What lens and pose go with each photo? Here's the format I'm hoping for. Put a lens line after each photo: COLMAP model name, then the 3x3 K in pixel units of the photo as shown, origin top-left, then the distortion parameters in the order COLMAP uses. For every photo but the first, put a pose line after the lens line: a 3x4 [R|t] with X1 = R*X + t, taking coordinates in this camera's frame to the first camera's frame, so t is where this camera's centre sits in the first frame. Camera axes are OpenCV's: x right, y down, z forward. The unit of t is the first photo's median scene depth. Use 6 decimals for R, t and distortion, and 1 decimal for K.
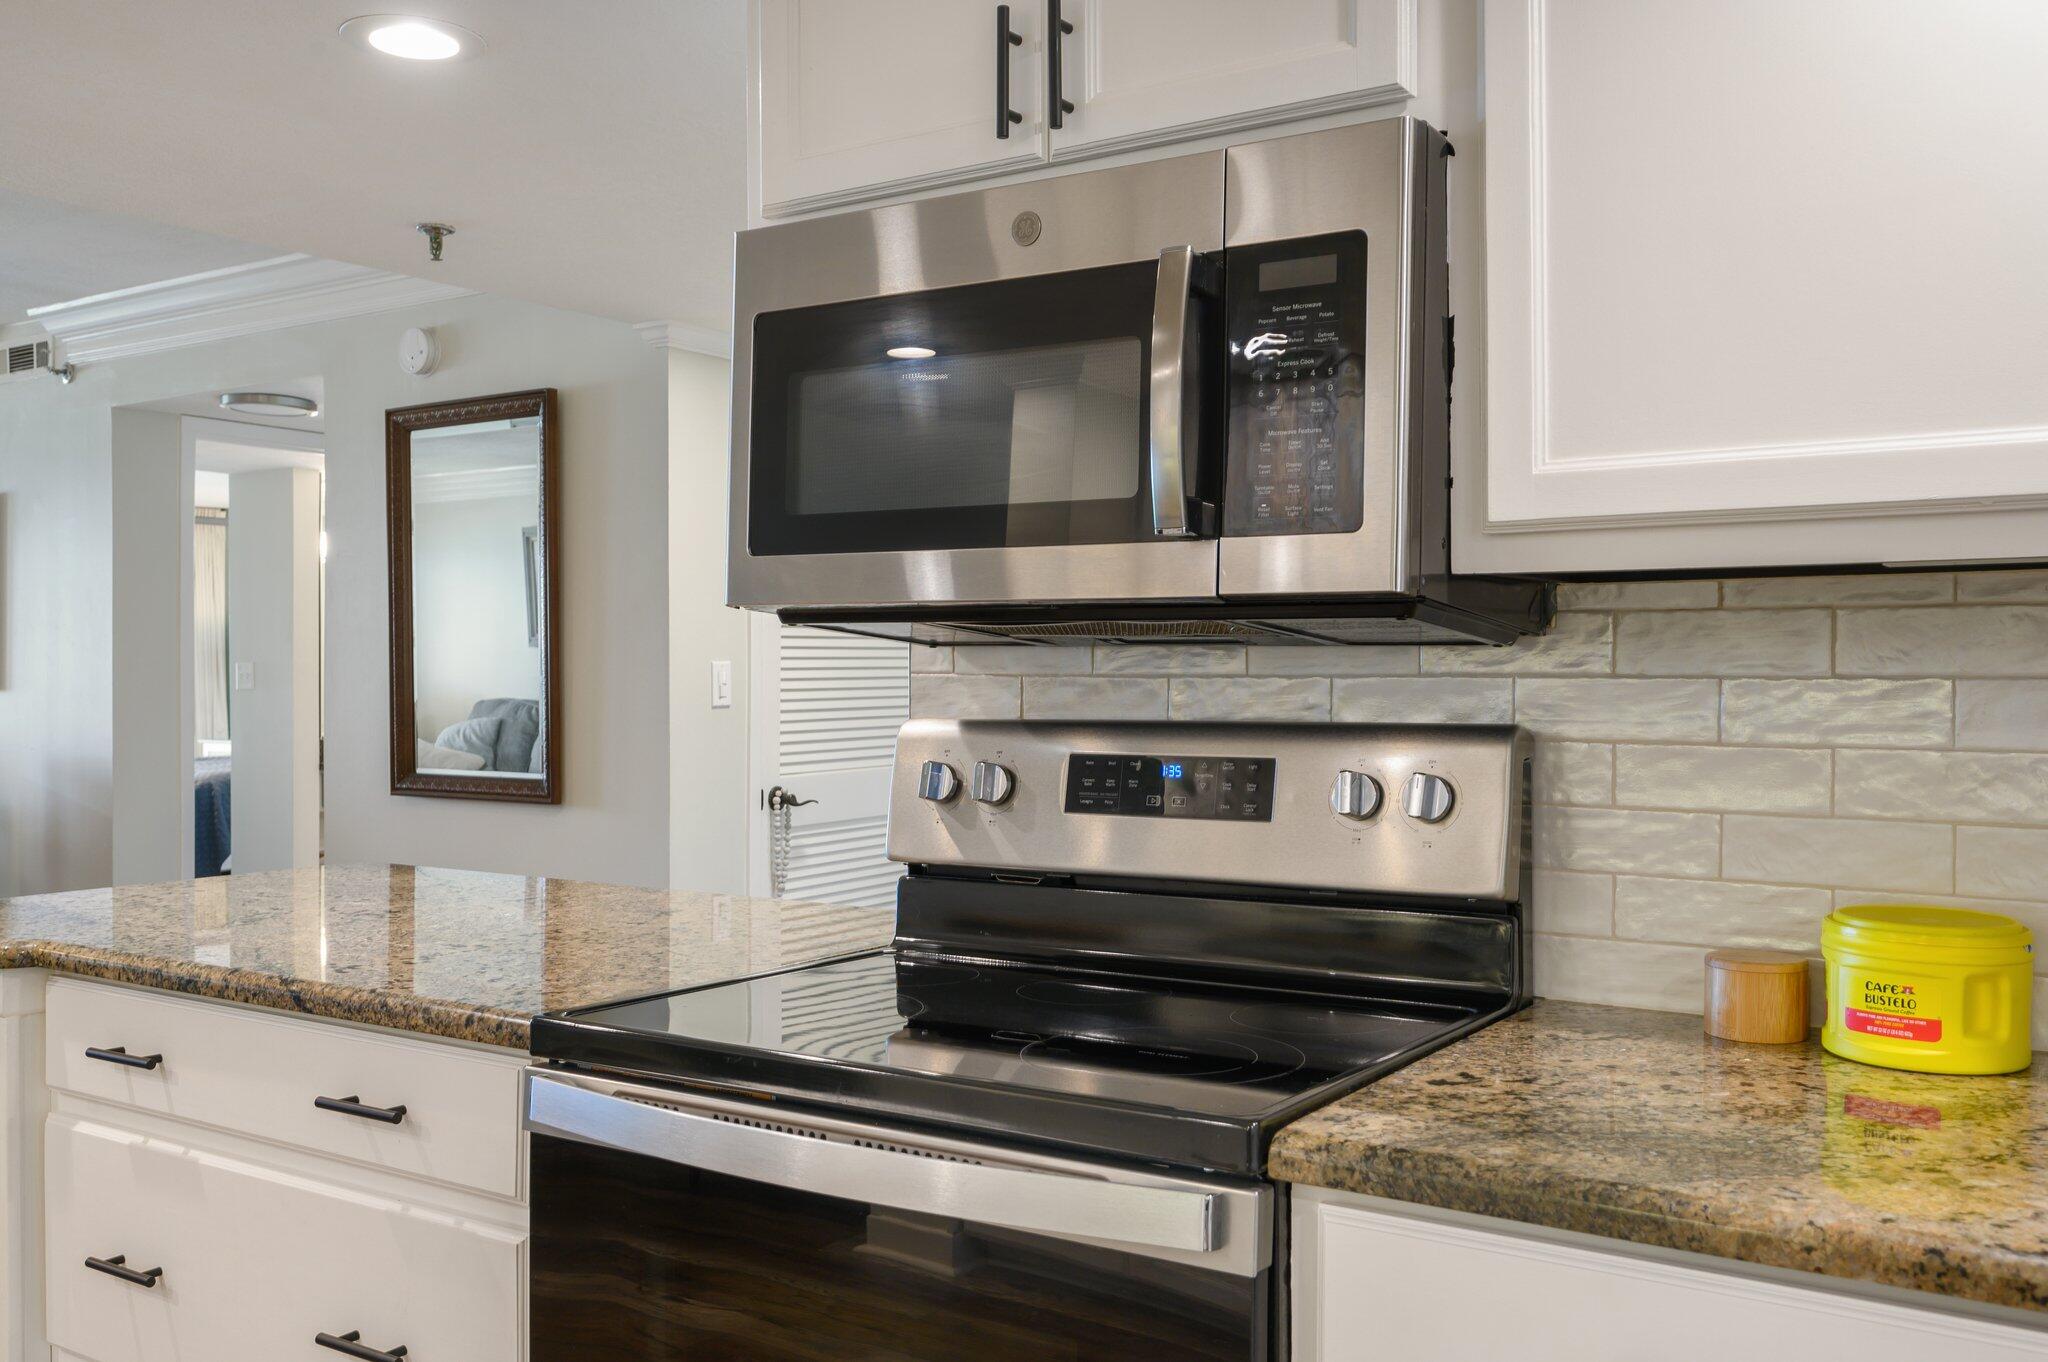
lens RADIAL K [[1749.6, 0, 1024.0], [0, 1749.6, 681.0], [0, 0, 1]] dist [-0.000696, -0.000283]
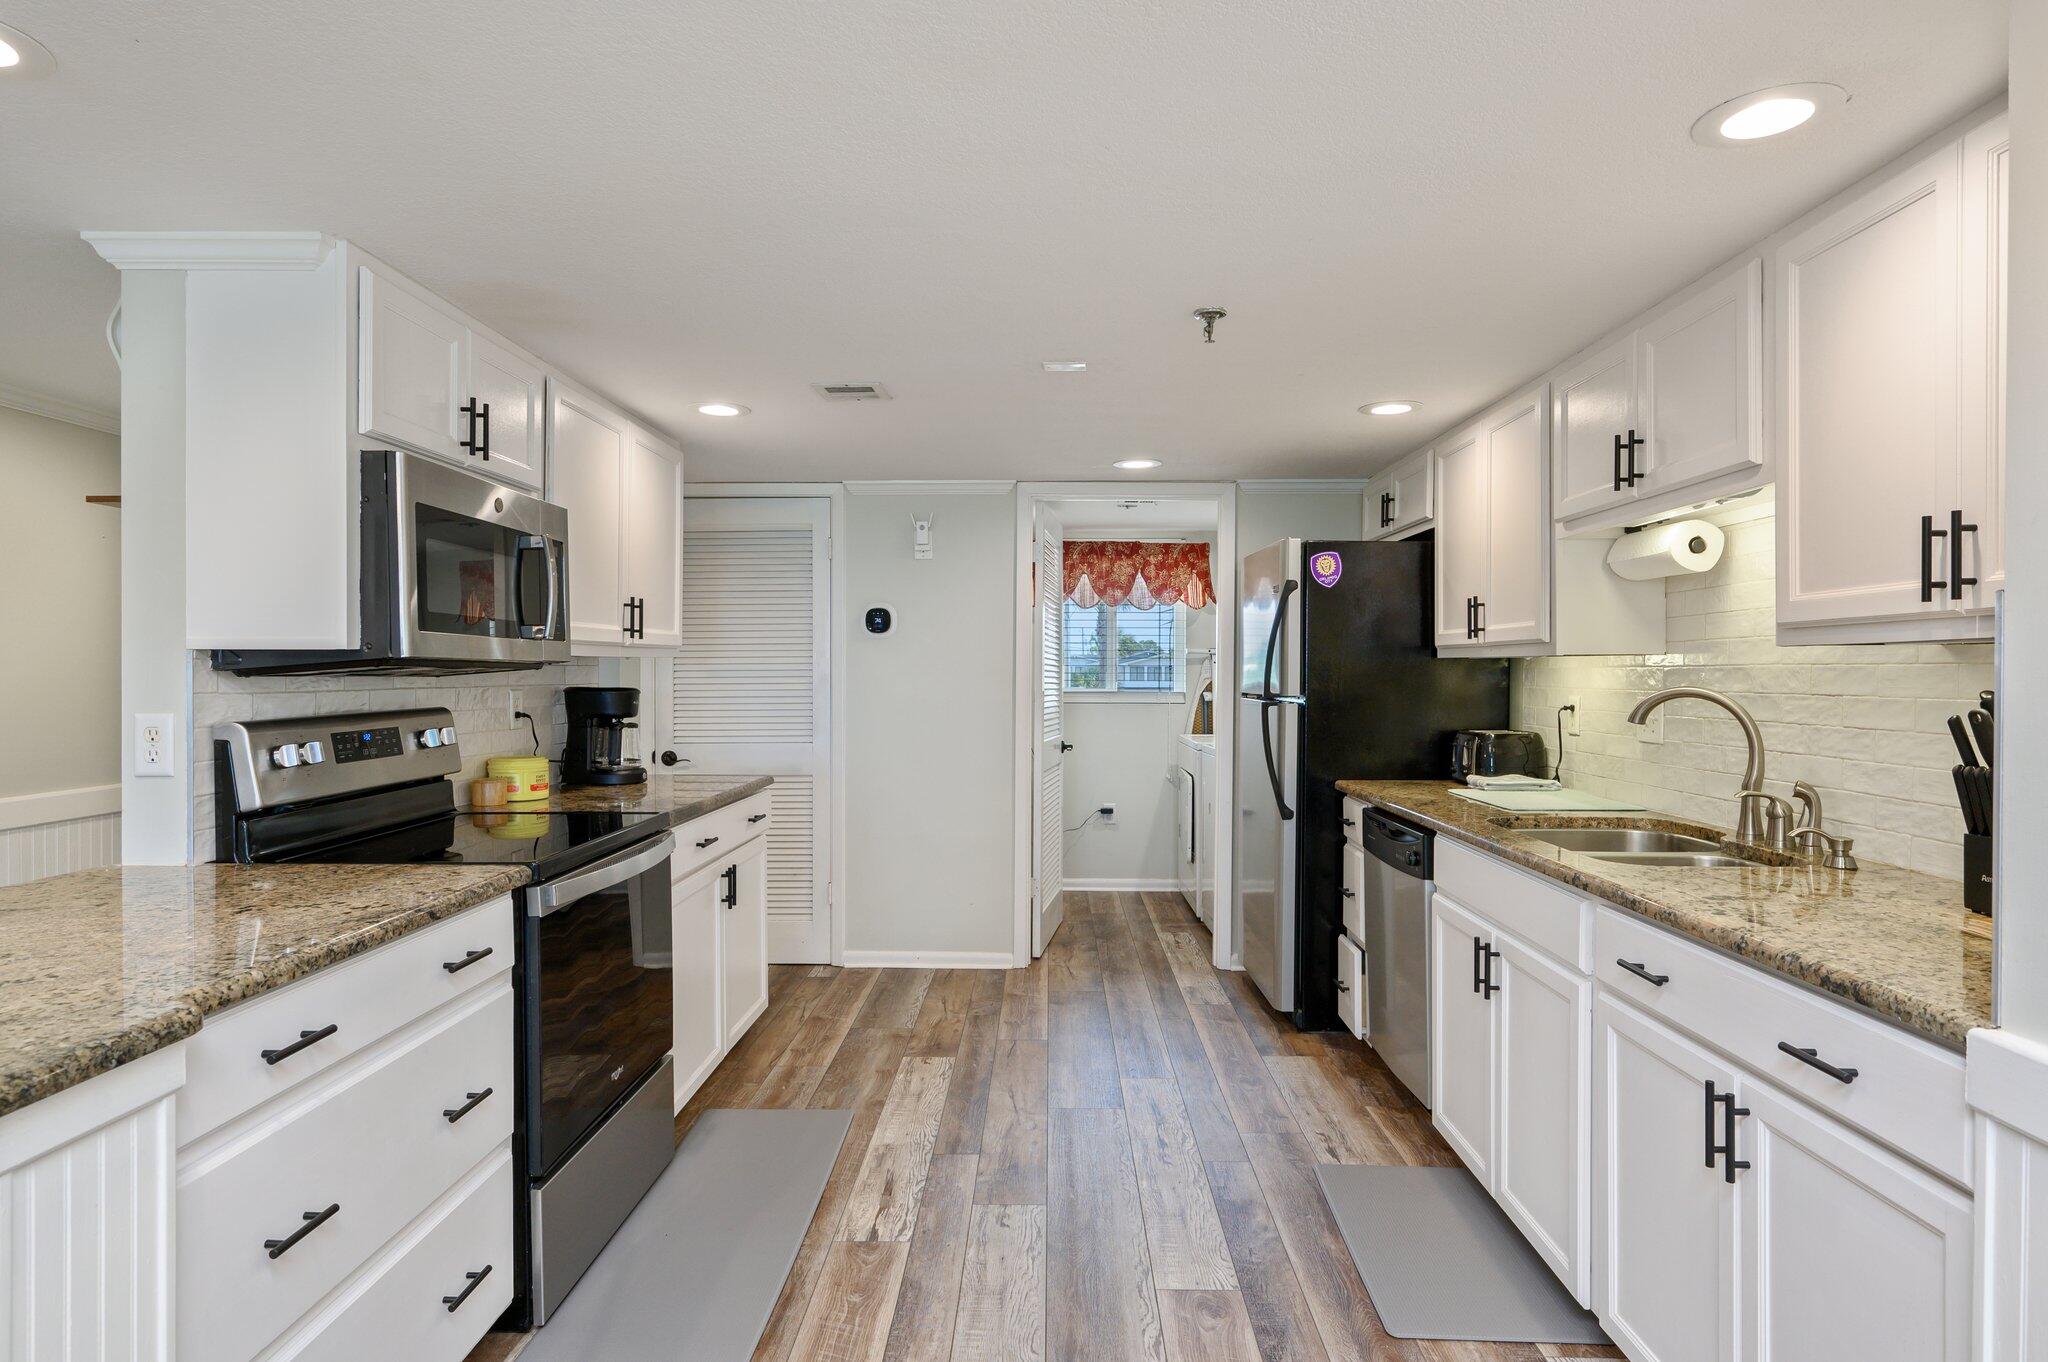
lens RADIAL K [[1138.6, 0, 1024.0], [0, 1138.6, 681.0], [0, 0, 1]] dist [-0.003992, -0.000909]
pose [[-0.520933, -0.010057, 0.853538, -1.466477], [0.003718, 0.999894, 0.014051, -0.030528], [-0.853589, 0.010493, -0.520841, 1.037044]]
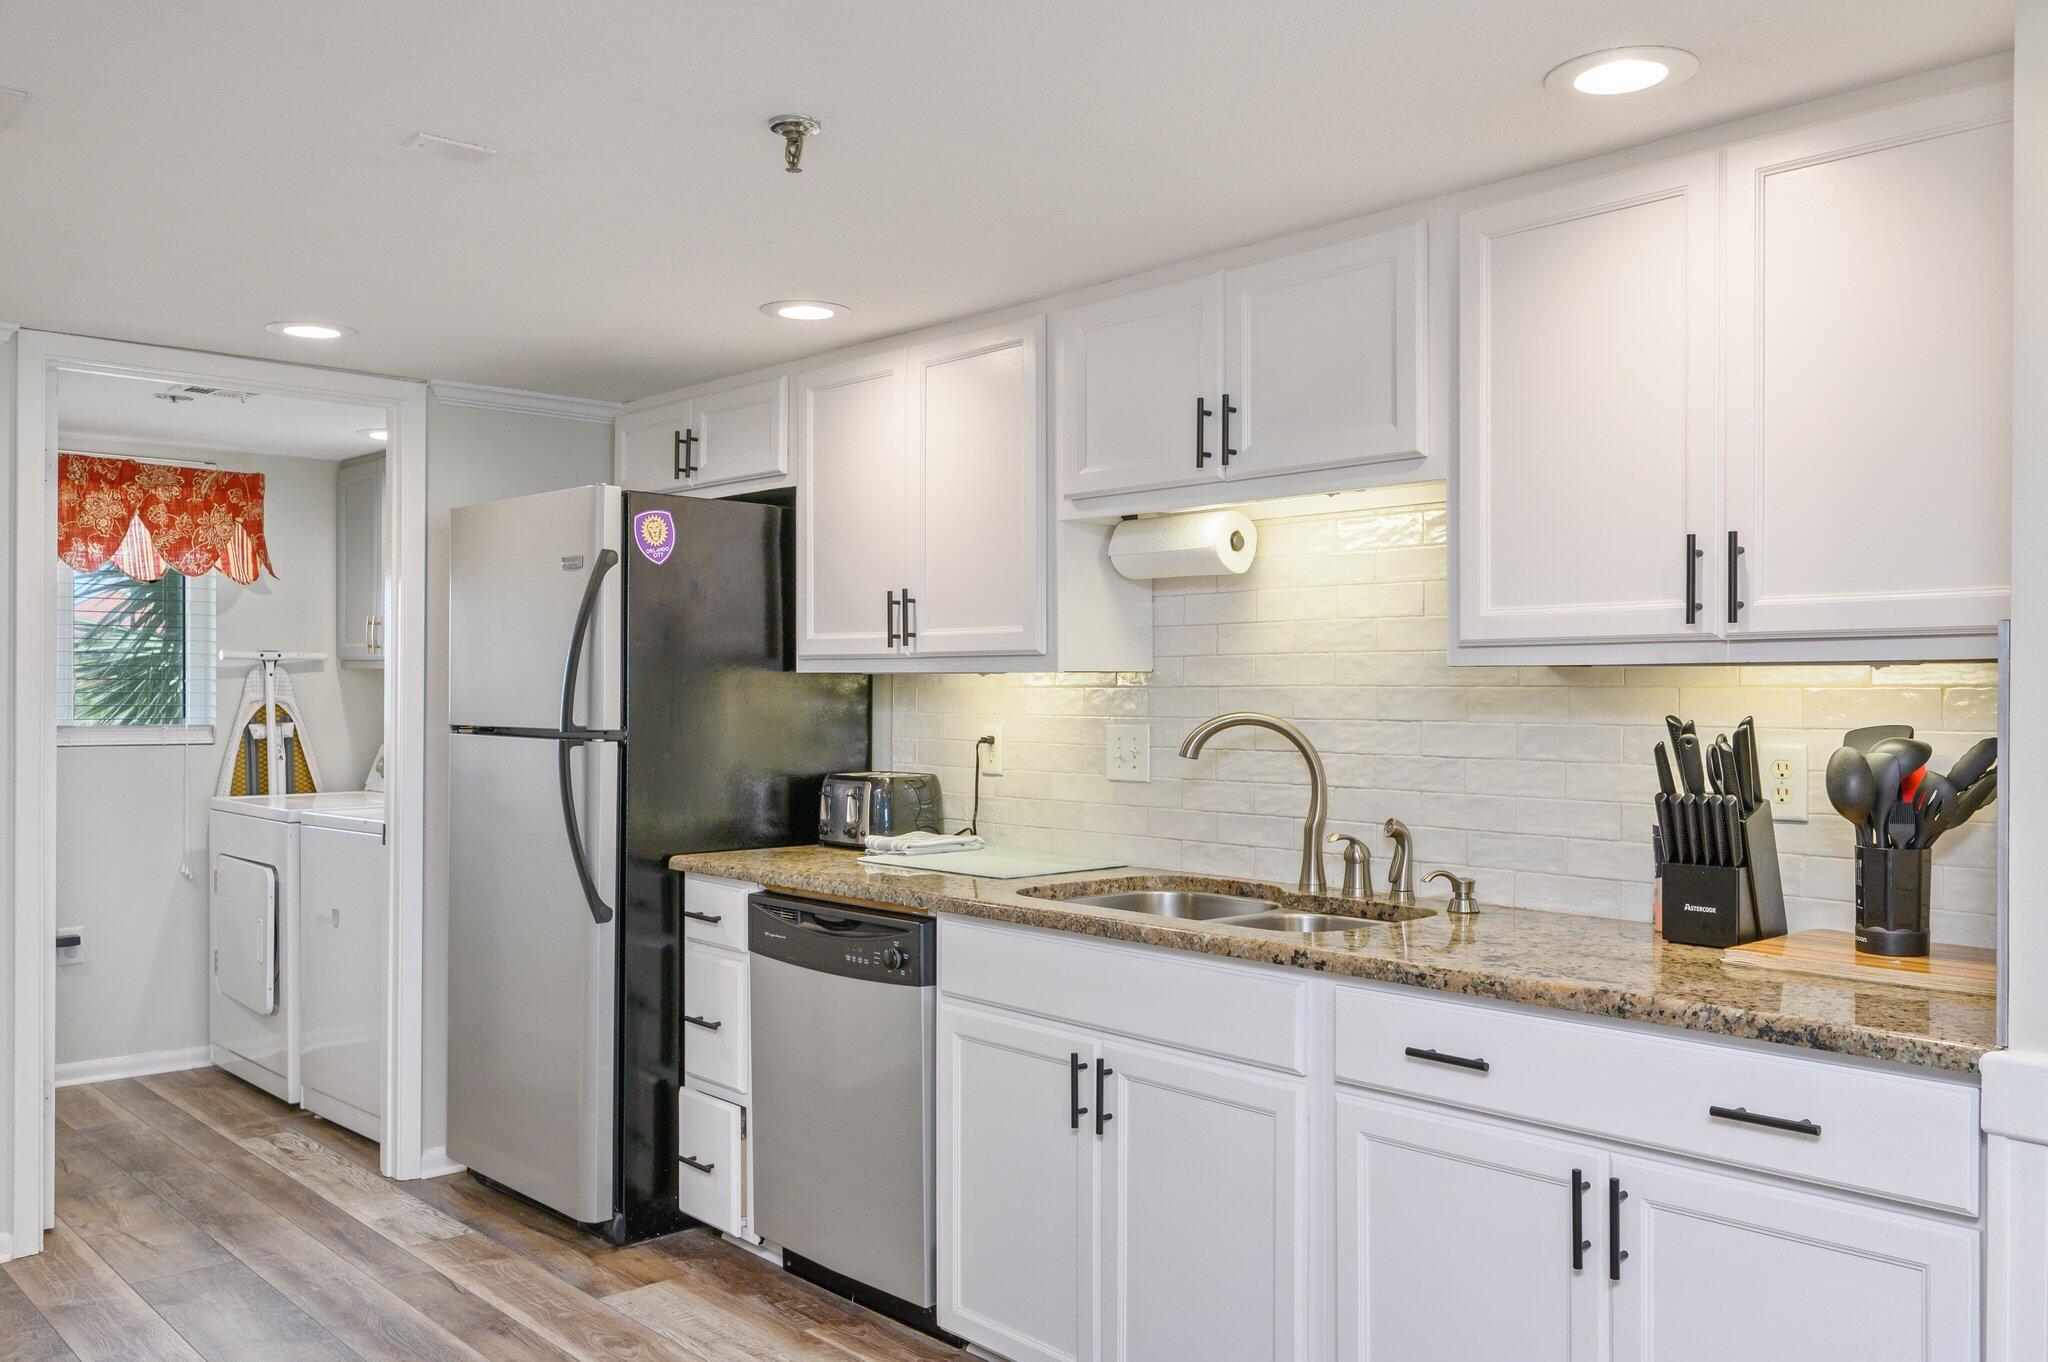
lens RADIAL K [[1654.5, 0, 1021.4], [0, 1654.5, 697.2], [0, 0, 1]] dist [-0.002792, -0.001216]
pose [[-0.966524, -0.006153, 0.256502, -0.915361], [-0.003114, 0.999920, 0.012254, -0.035806], [-0.256557, 0.011045, -0.966466, 1.294133]]
